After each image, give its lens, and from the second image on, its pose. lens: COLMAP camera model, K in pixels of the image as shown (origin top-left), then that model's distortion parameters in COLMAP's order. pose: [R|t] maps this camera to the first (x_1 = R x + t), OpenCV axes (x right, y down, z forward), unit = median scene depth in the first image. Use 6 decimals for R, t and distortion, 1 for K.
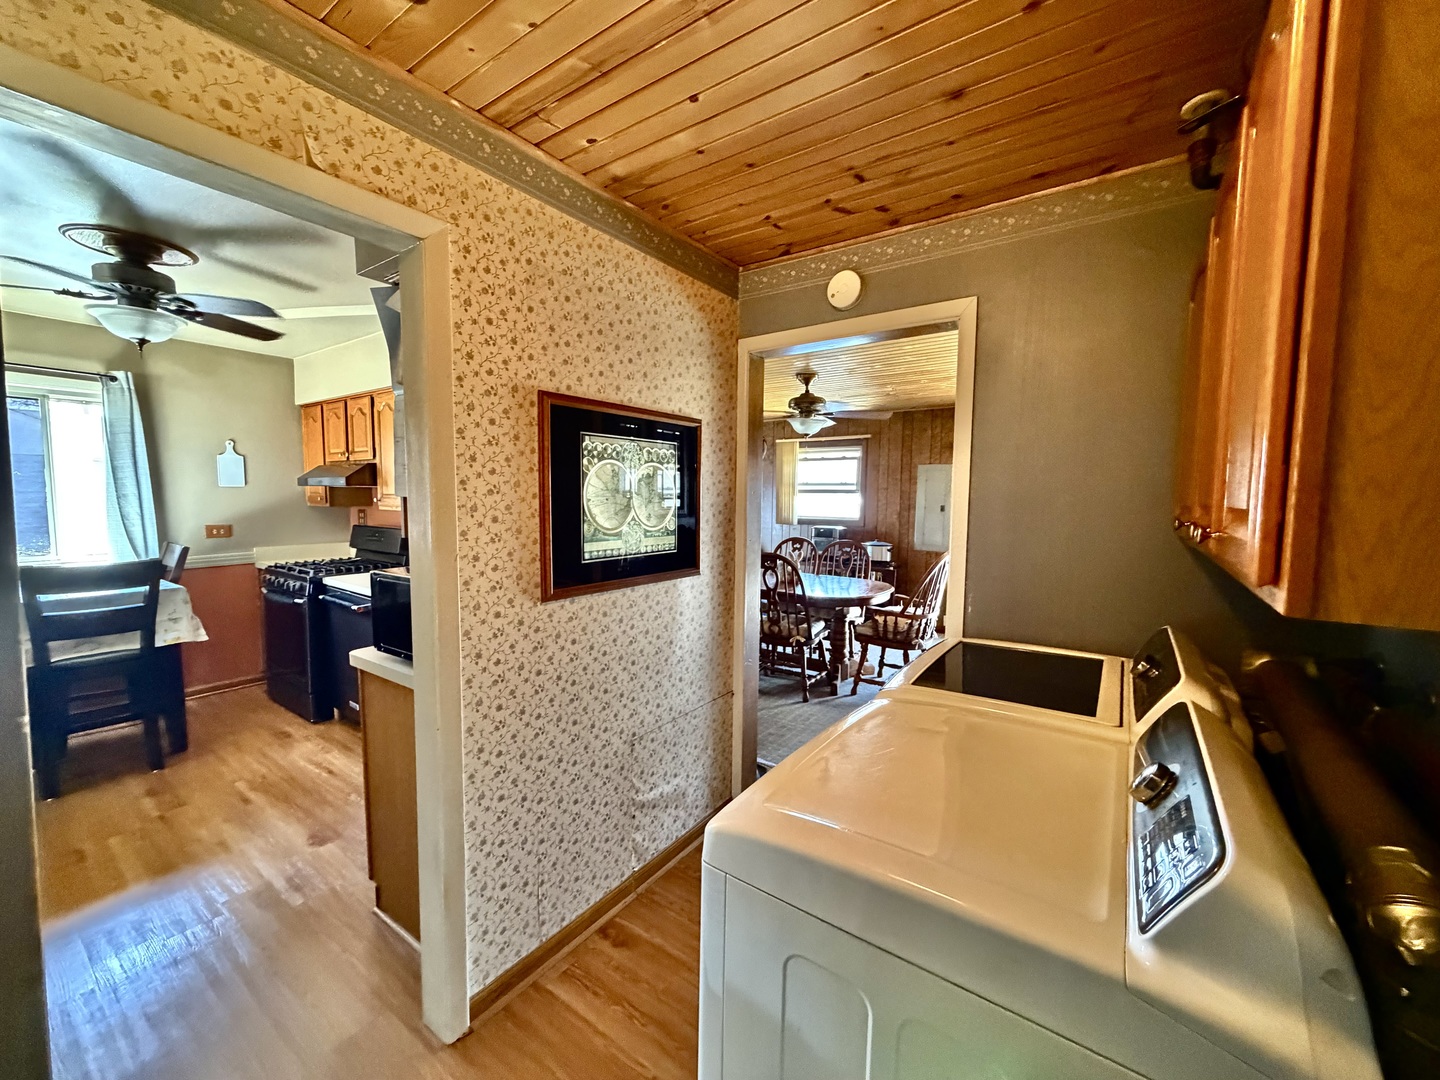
lens RADIAL K [[572.0, 0, 719.0], [0, 572.0, 539.8], [0, 0, 1]] dist [0.000424, -0.000423]
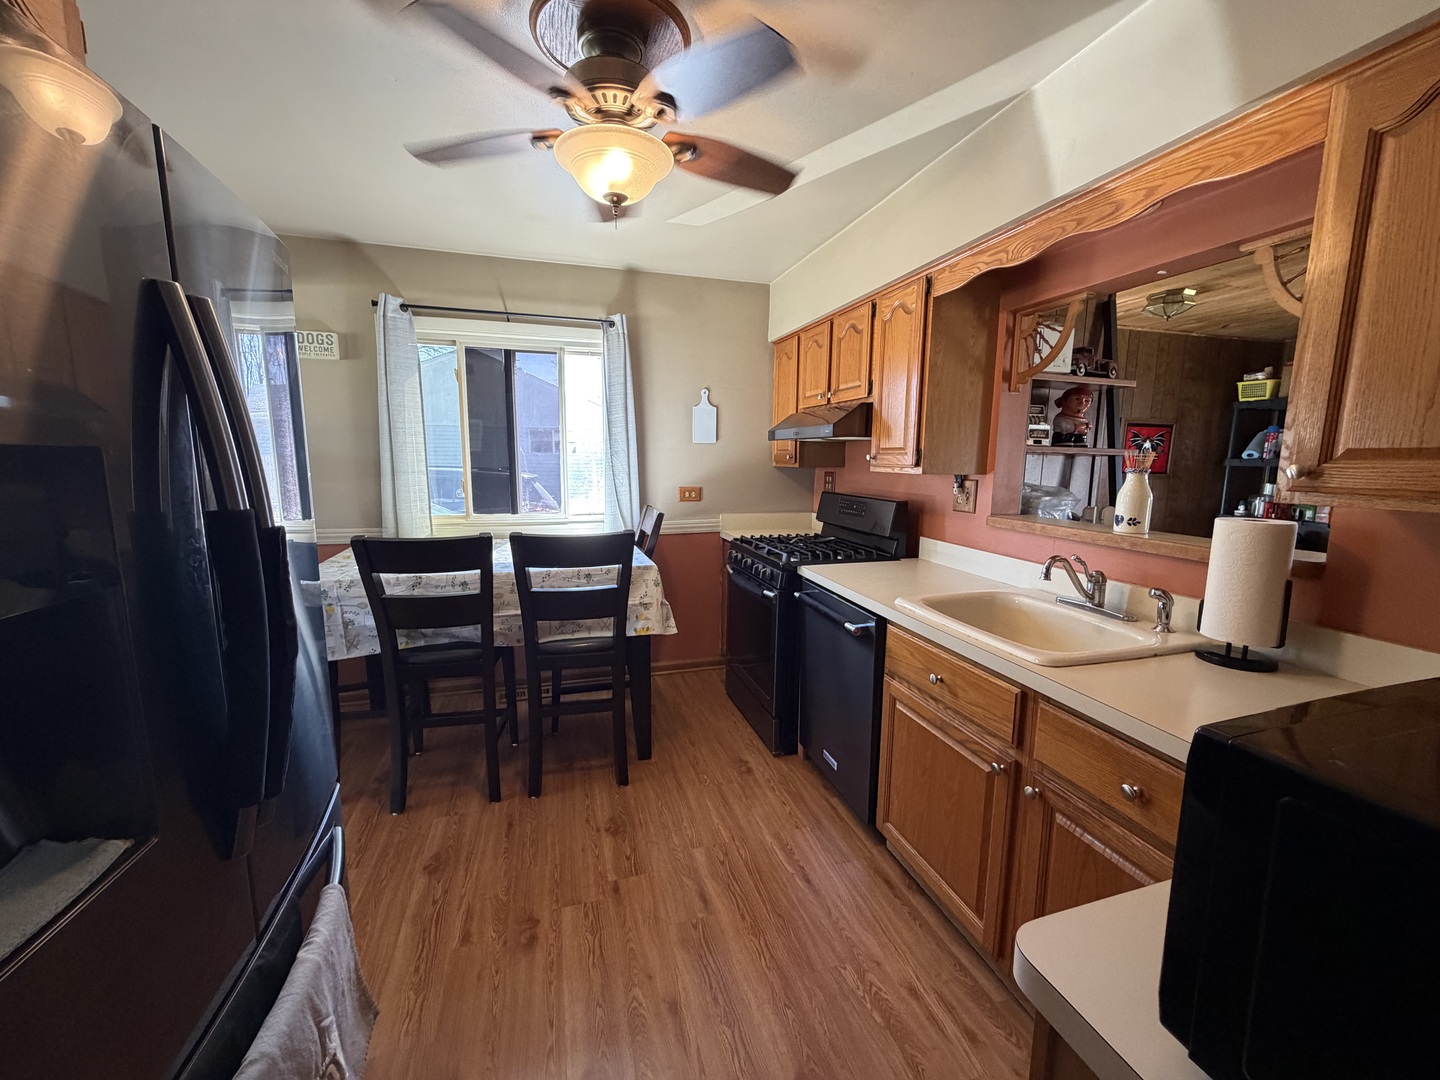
lens RADIAL K [[572.0, 0, 719.0], [0, 572.0, 539.8], [0, 0, 1]] dist [0.000424, -0.000423]
pose [[0.787164, 0.085821, -0.610743, -0.325080], [-0.049635, 0.995874, 0.075967, -0.015410], [0.614743, -0.029484, 0.788177, 0.362929]]
